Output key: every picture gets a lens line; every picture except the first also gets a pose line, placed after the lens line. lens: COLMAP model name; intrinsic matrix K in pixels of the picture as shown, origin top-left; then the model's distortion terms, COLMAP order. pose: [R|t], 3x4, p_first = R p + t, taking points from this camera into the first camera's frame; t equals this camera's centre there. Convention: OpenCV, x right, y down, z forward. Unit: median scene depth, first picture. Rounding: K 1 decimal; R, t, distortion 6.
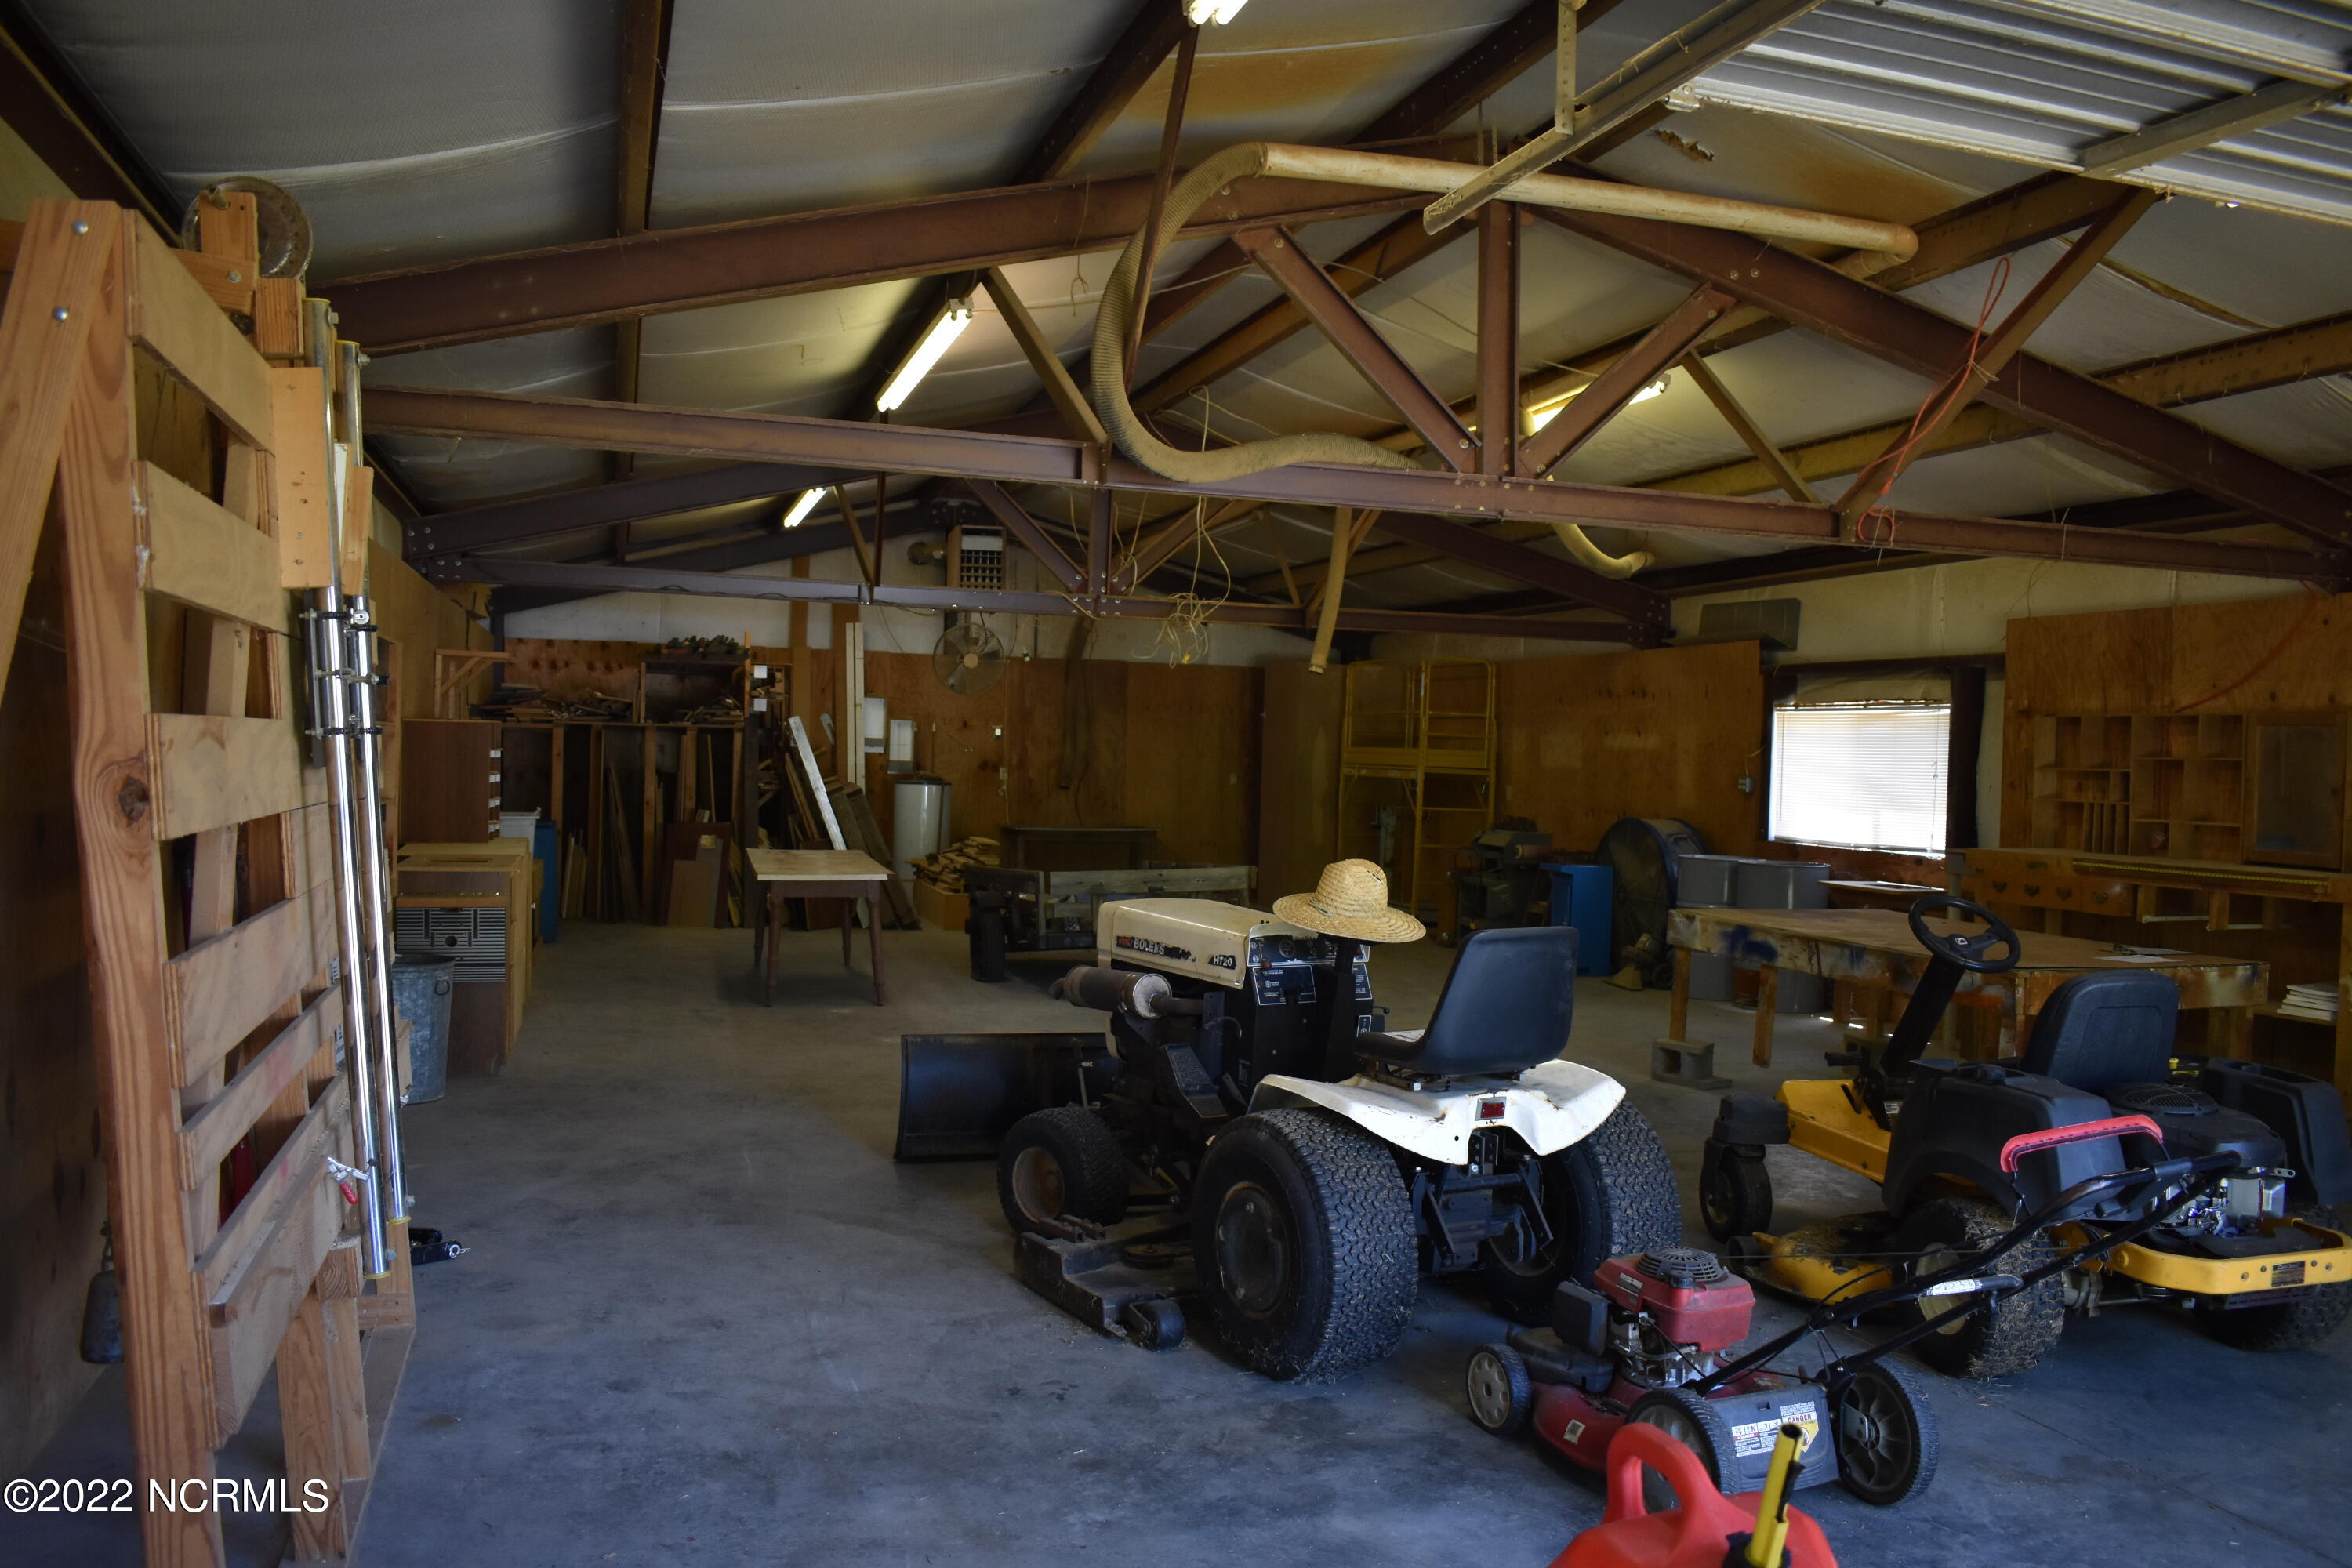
lens RADIAL K [[1863.5, 0, 1176.0], [0, 1863.5, 784.0], [0, 0, 1]] dist [-0.093953, 0.008125]
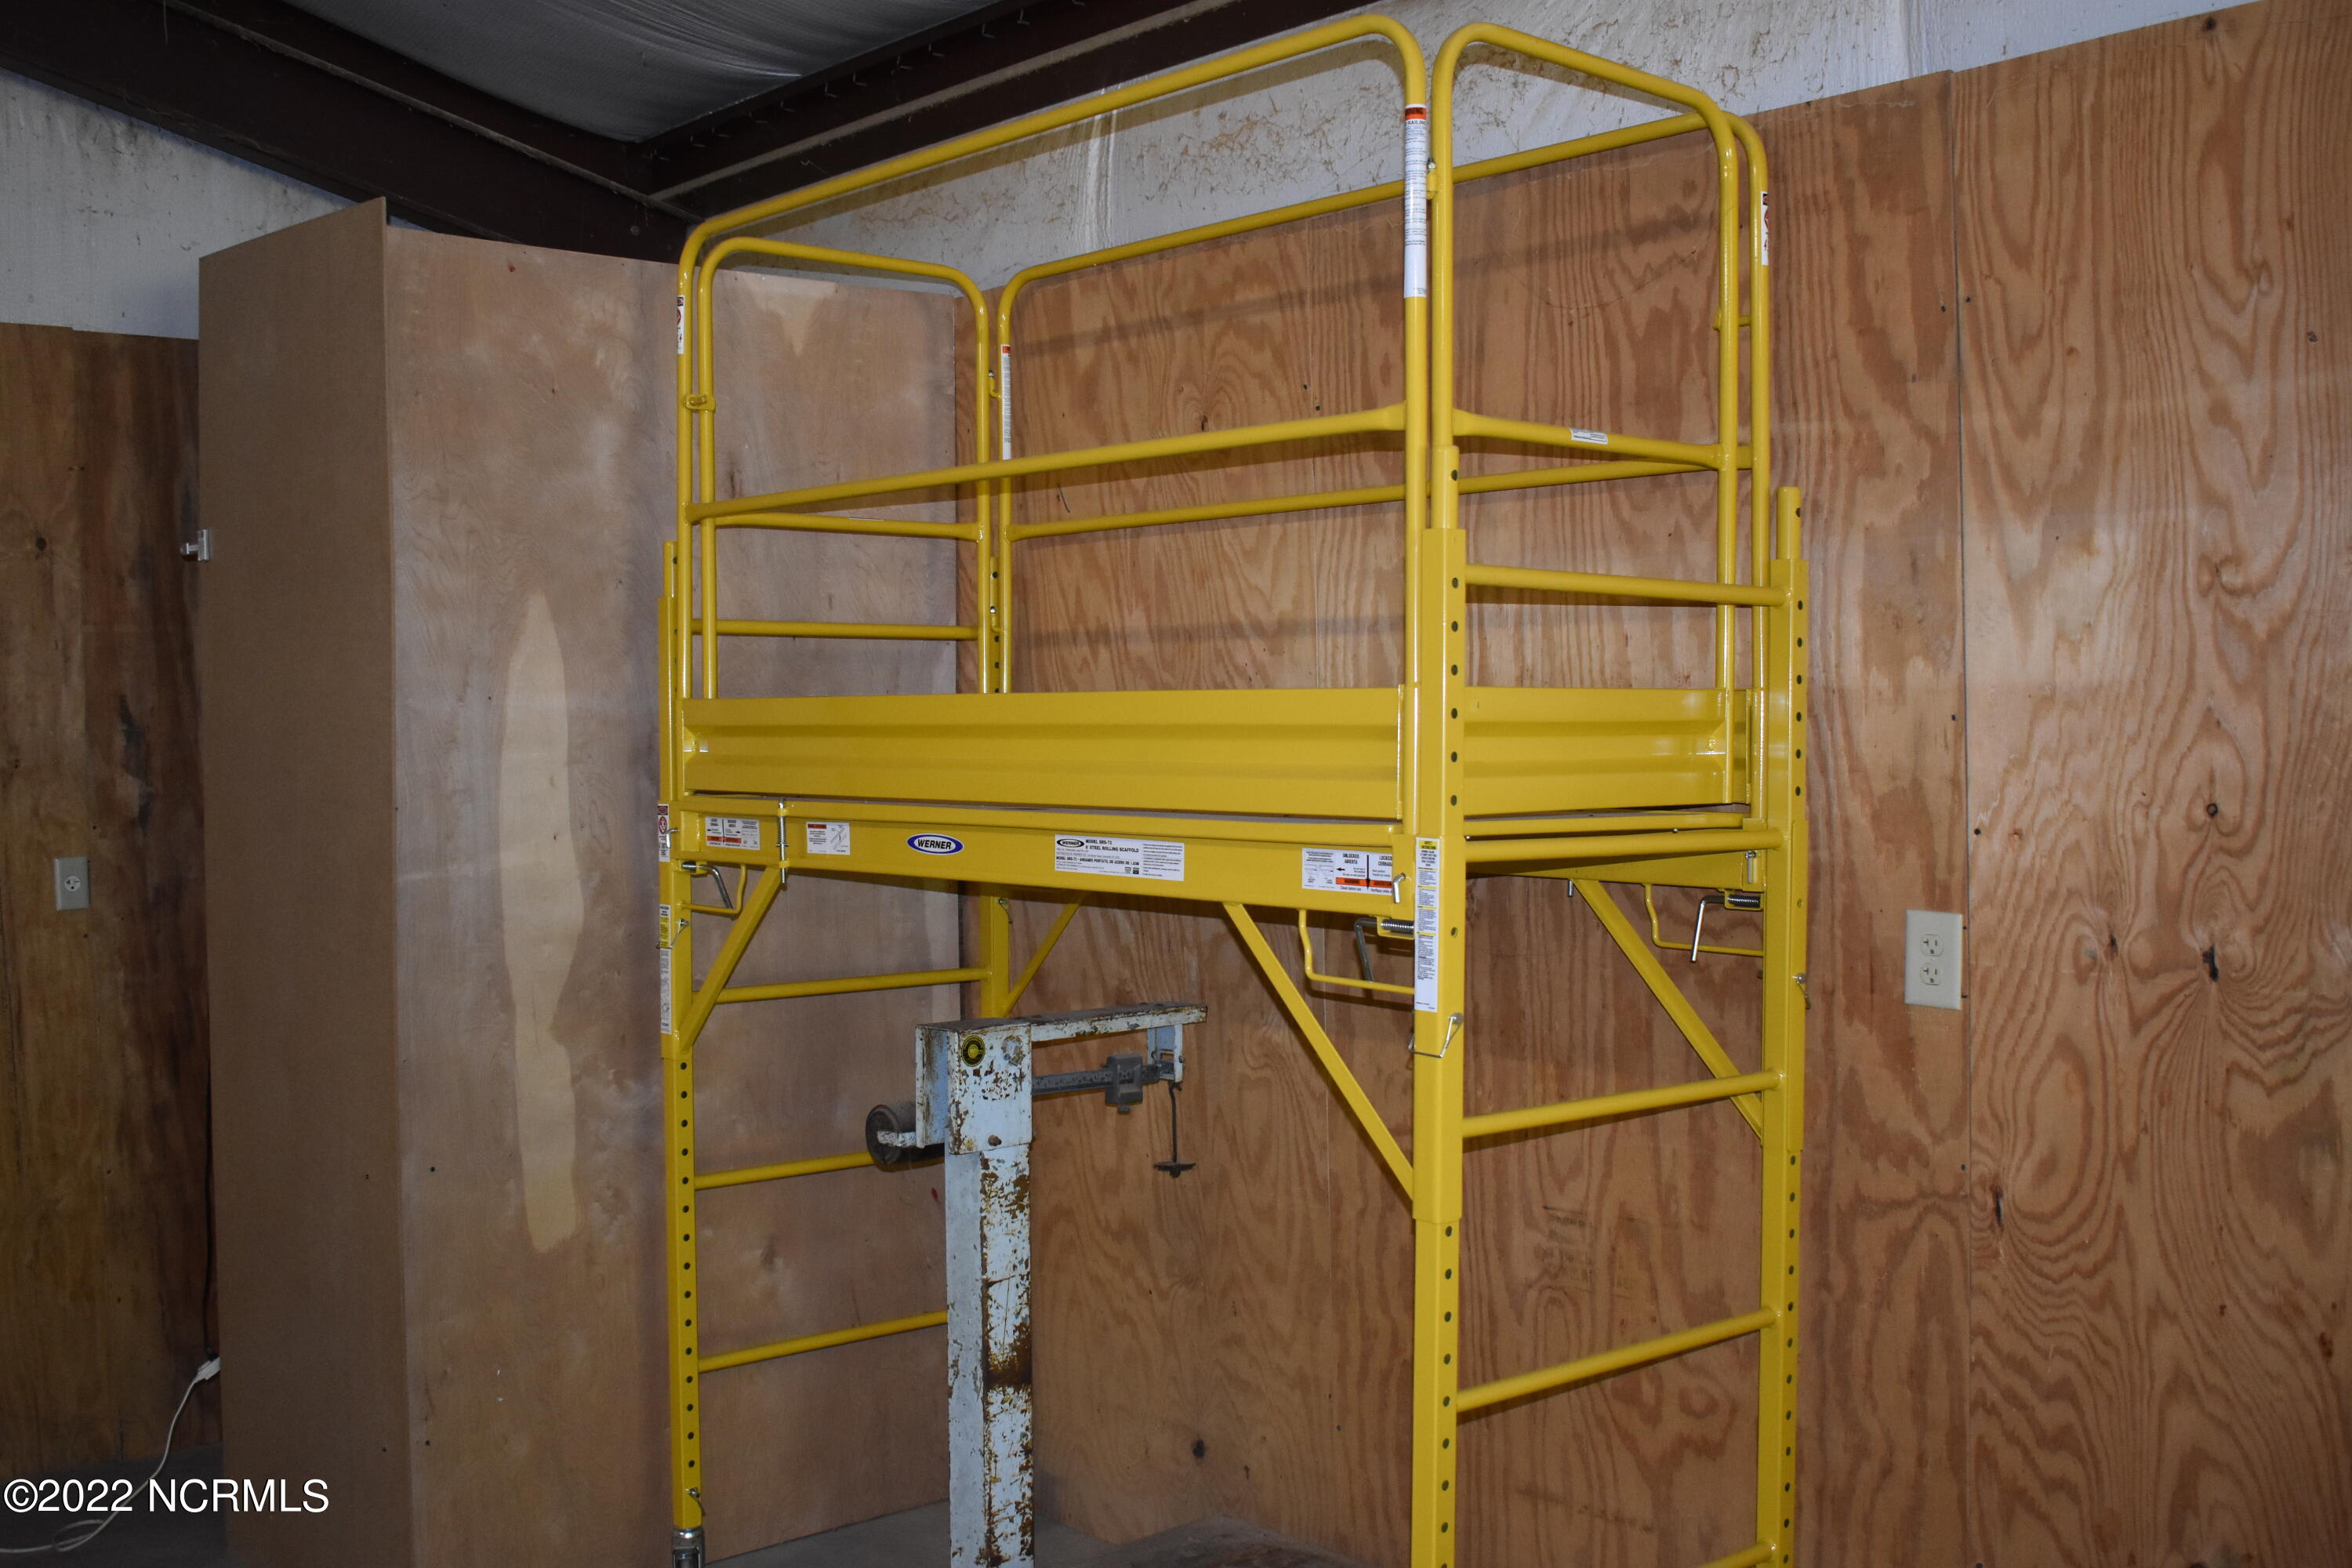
lens RADIAL K [[2429.9, 0, 1176.0], [0, 2429.9, 784.0], [0, 0, 1]] dist [-0.056185, -0.006395]
pose [[0.918322, -0.042922, 0.393501, 0.064838], [0.037103, 0.999061, 0.022387, -0.022454], [-0.394092, -0.005959, 0.919051, 1.170494]]
